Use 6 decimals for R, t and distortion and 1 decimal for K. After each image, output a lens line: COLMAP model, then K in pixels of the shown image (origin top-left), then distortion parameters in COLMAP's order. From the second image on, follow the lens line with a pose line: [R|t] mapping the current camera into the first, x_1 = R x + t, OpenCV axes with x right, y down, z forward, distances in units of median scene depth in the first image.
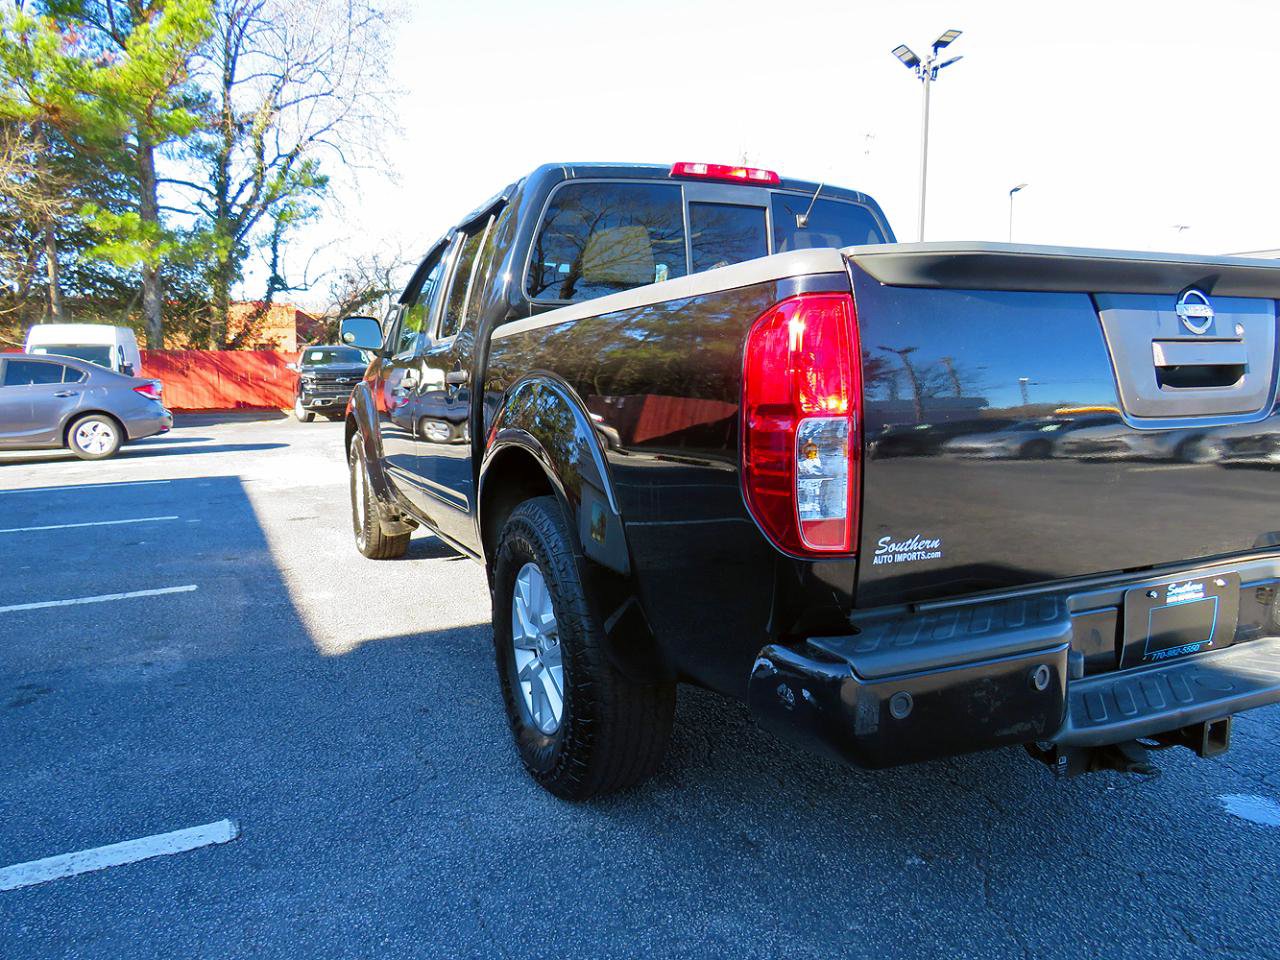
lens RADIAL K [[919.4, 0, 632.3], [0, 919.4, 452.2], [0, 0, 1]] dist [-0.031659, 0.012810]
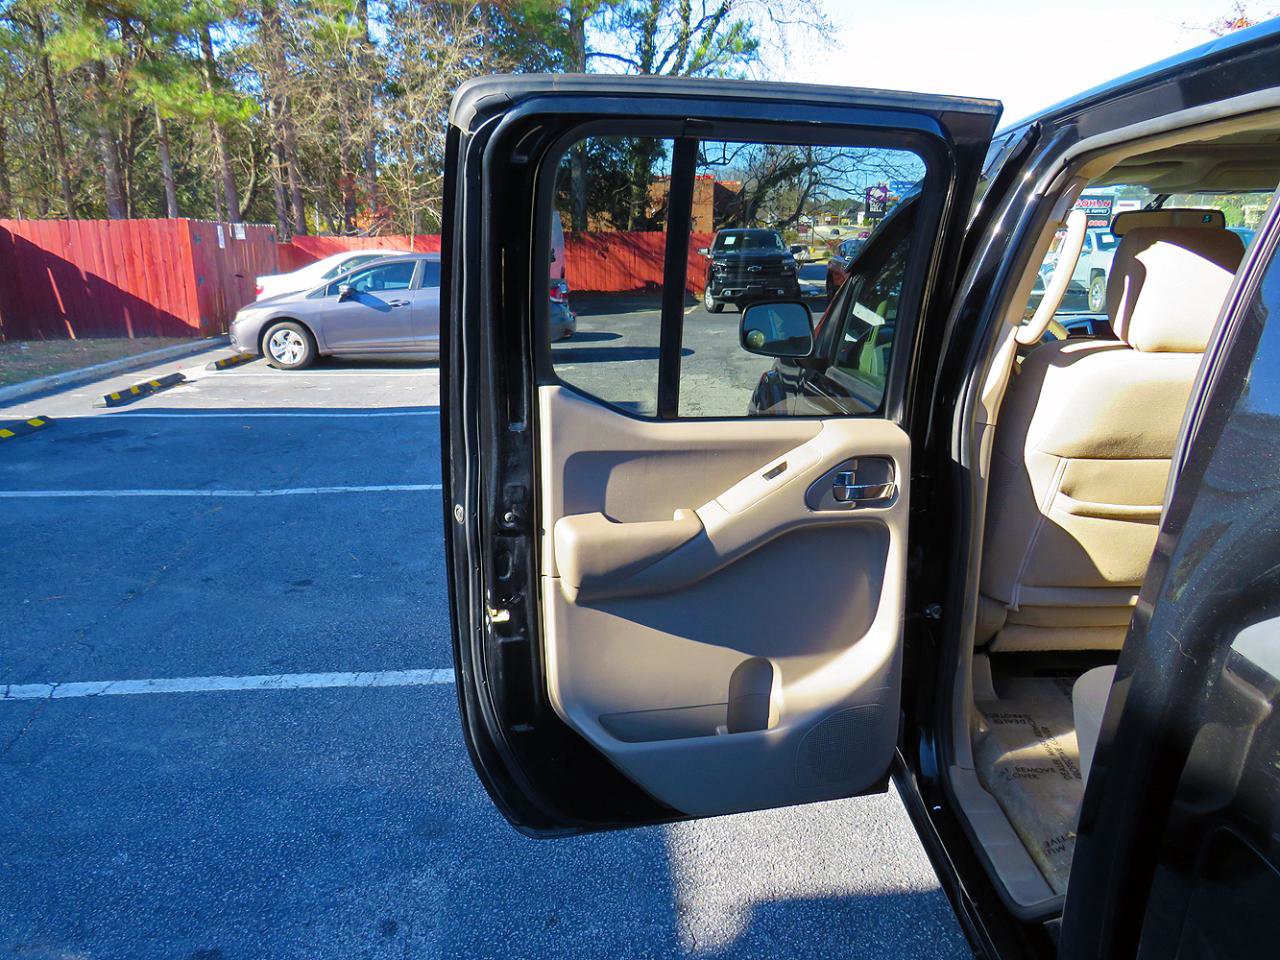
lens RADIAL K [[919.4, 0, 635.2], [0, 919.4, 477.6], [0, 0, 1]] dist [-0.031659, 0.012810]
pose [[0.907194, 0.108599, -0.406455, -0.209270], [-0.040215, 0.984070, 0.173171, -0.212352], [0.418786, -0.140754, 0.897110, 0.693289]]
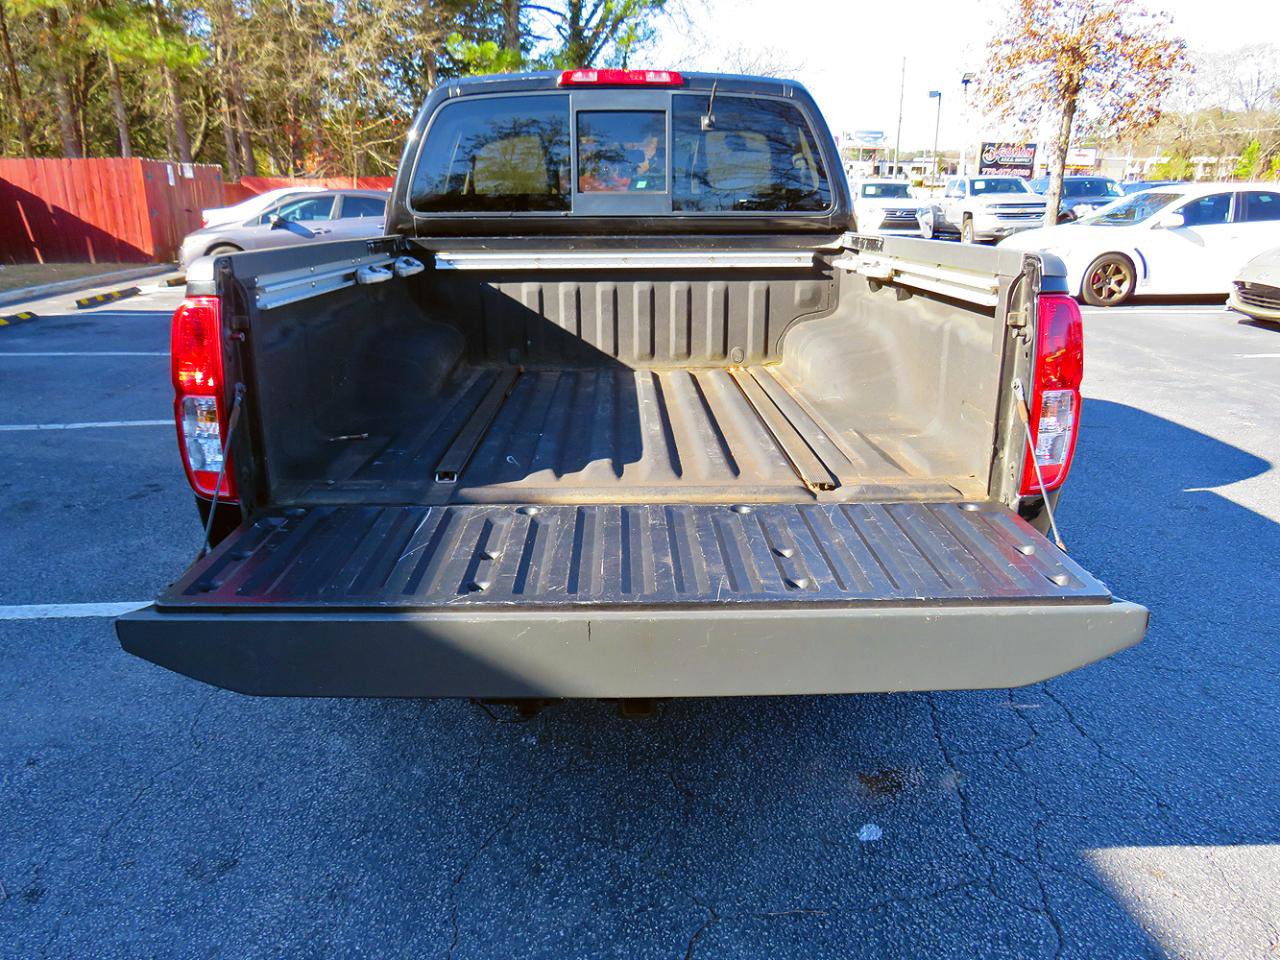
lens RADIAL K [[919.4, 0, 629.1], [0, 919.4, 476.1], [0, 0, 1]] dist [-0.031659, 0.012810]
pose [[0.918202, 0.130315, -0.374062, 0.606050], [-0.047640, 0.973811, 0.222312, -0.115807], [0.393237, -0.186307, 0.900364, 0.028900]]
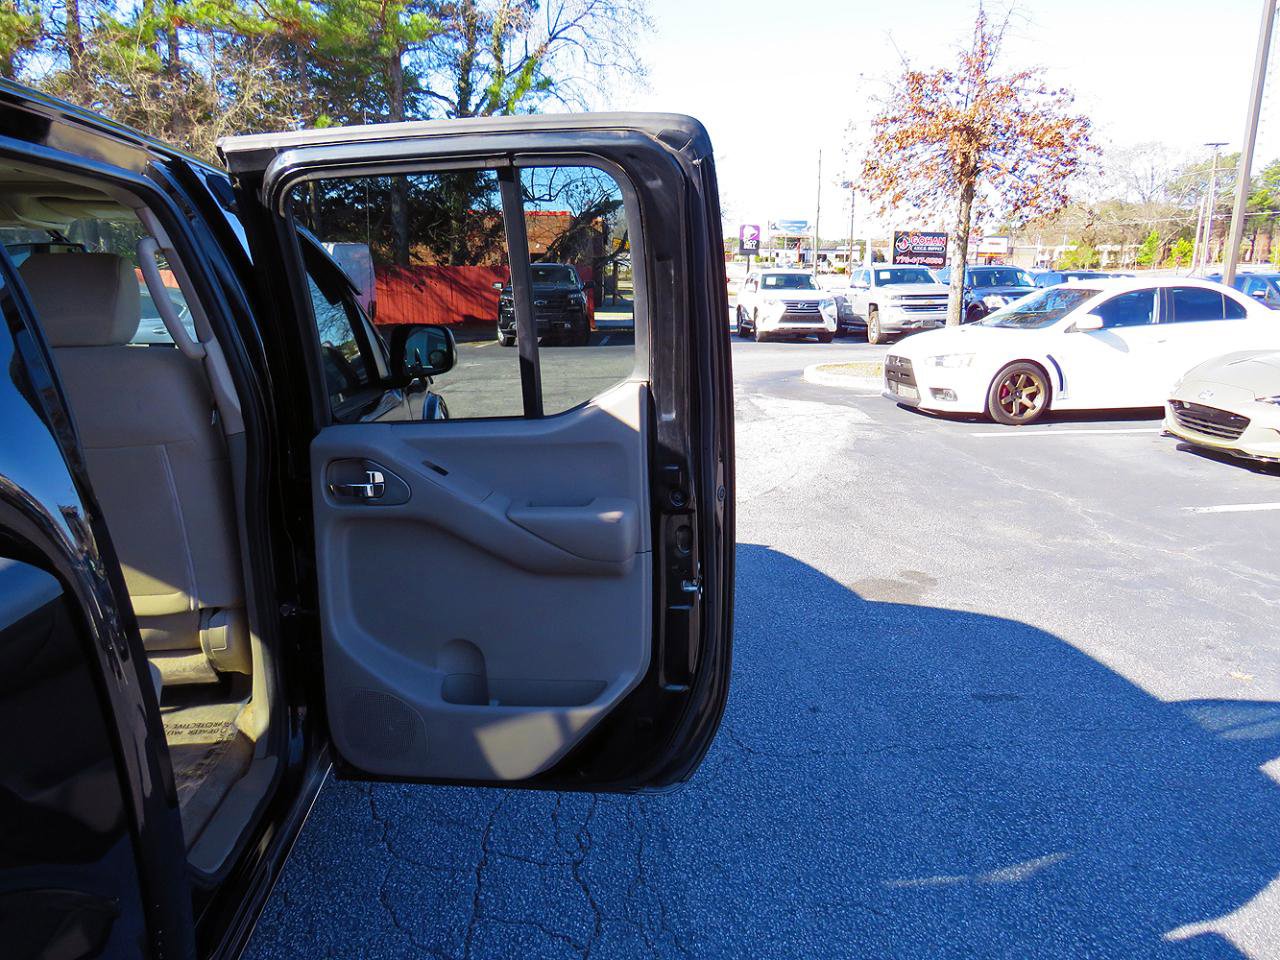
lens RADIAL K [[919.4, 0, 628.1], [0, 919.4, 476.3], [0, 0, 1]] dist [-0.031659, 0.012810]
pose [[0.942643, 0.082900, -0.323346, 0.692936], [-0.041710, 0.990331, 0.132307, -0.246079], [0.331188, -0.111231, 0.936986, 1.023094]]
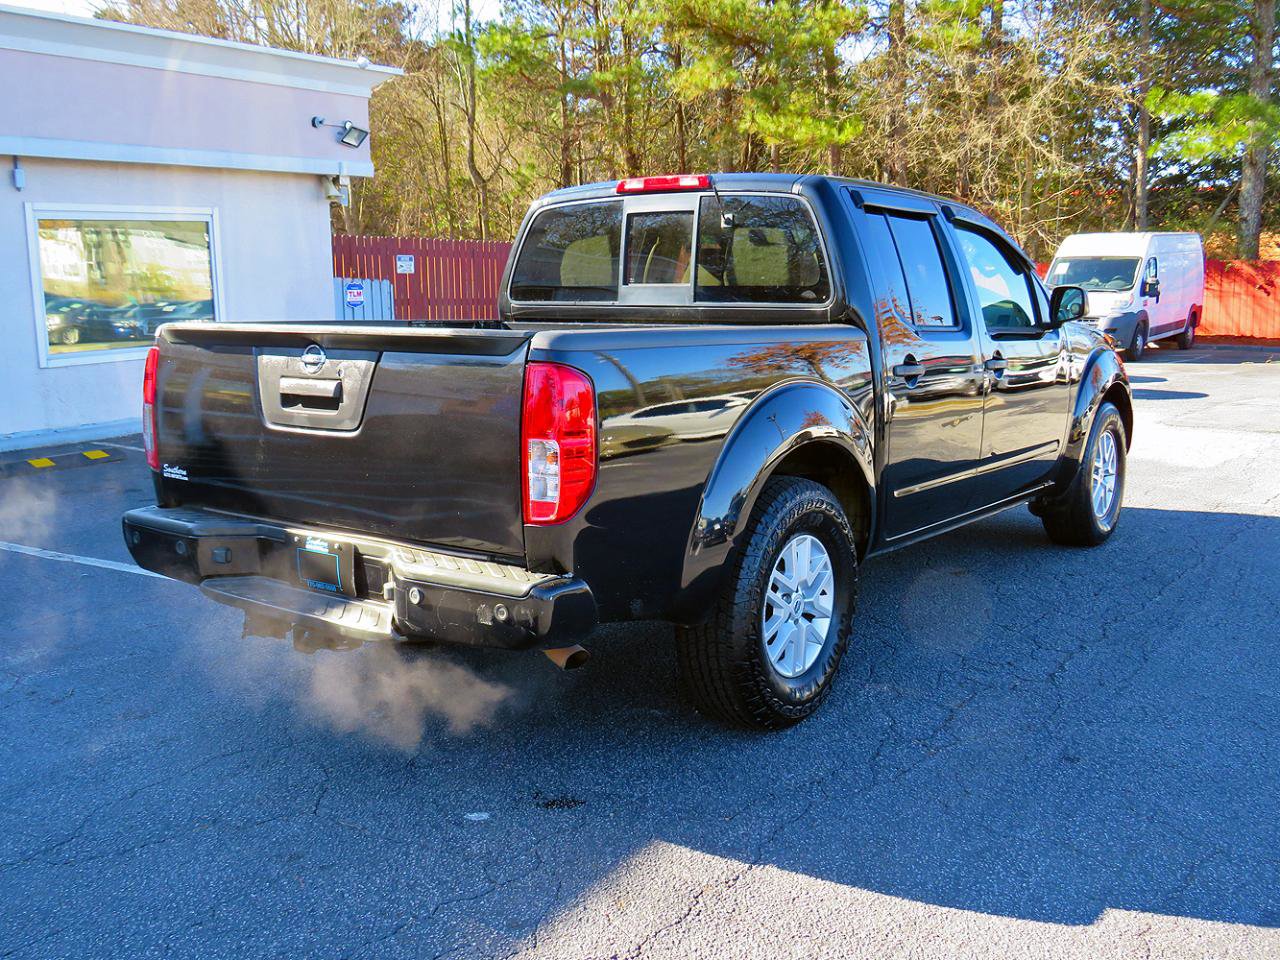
lens RADIAL K [[1238.3, 0, 627.5], [0, 1238.3, 475.6], [0, 0, 1]] dist [-0.026525, 0.000000]
pose [[0.485887, 0.146219, -0.861704, 1.580700], [-0.080794, 0.989200, 0.122295, -0.152119], [0.870279, 0.010199, 0.492453, 0.265663]]
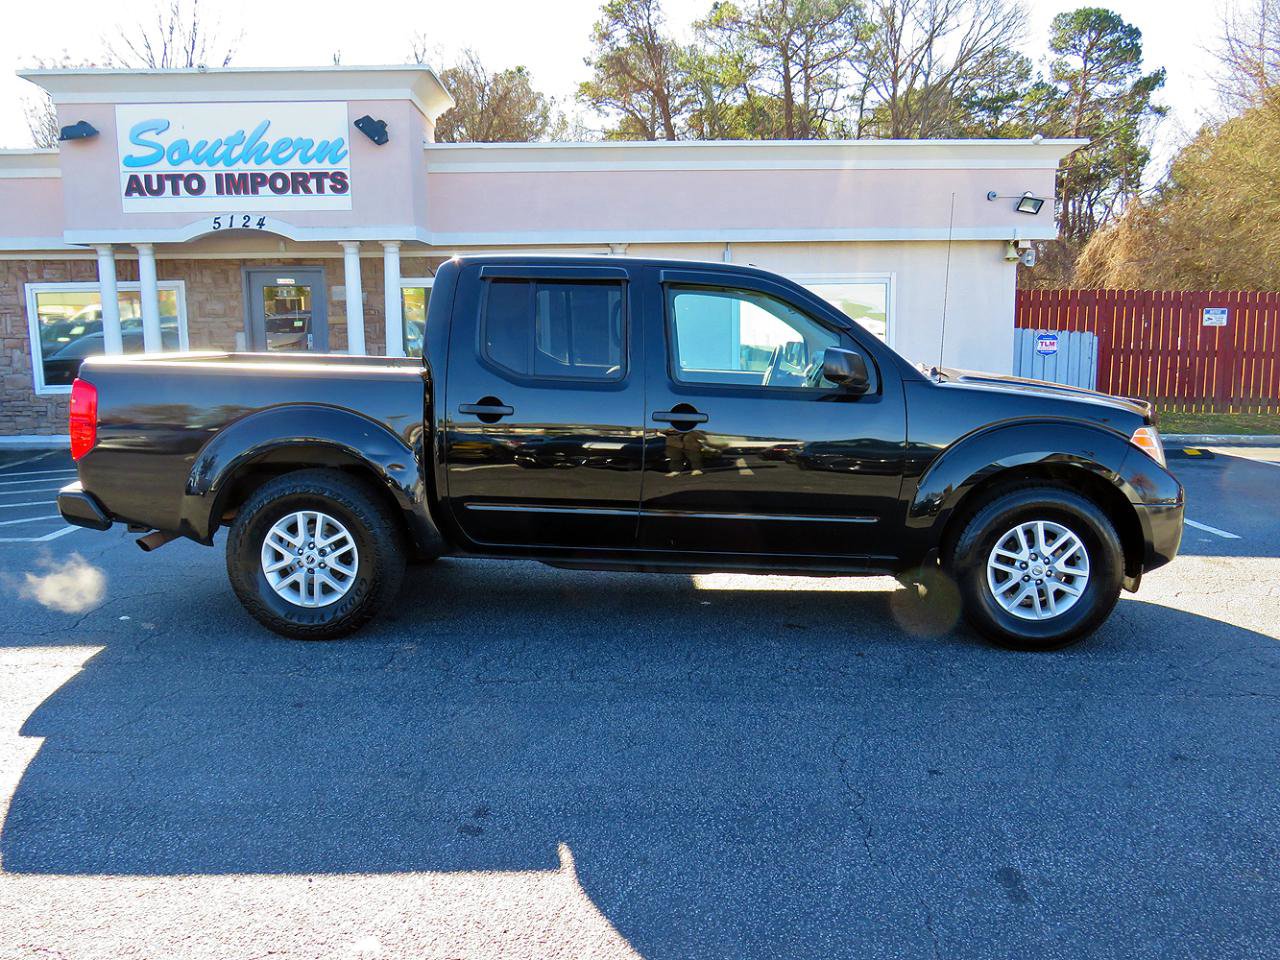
lens RADIAL K [[1051.0, 0, 640.5], [0, 1051.0, 480.8], [0, 0, 1]] dist [-0.028195, 0.008341]
pose [[-0.453269, 0.138007, -0.880625, 1.729843], [-0.080062, 0.977646, 0.194421, -0.343775], [0.887771, 0.158629, -0.432088, 2.259229]]
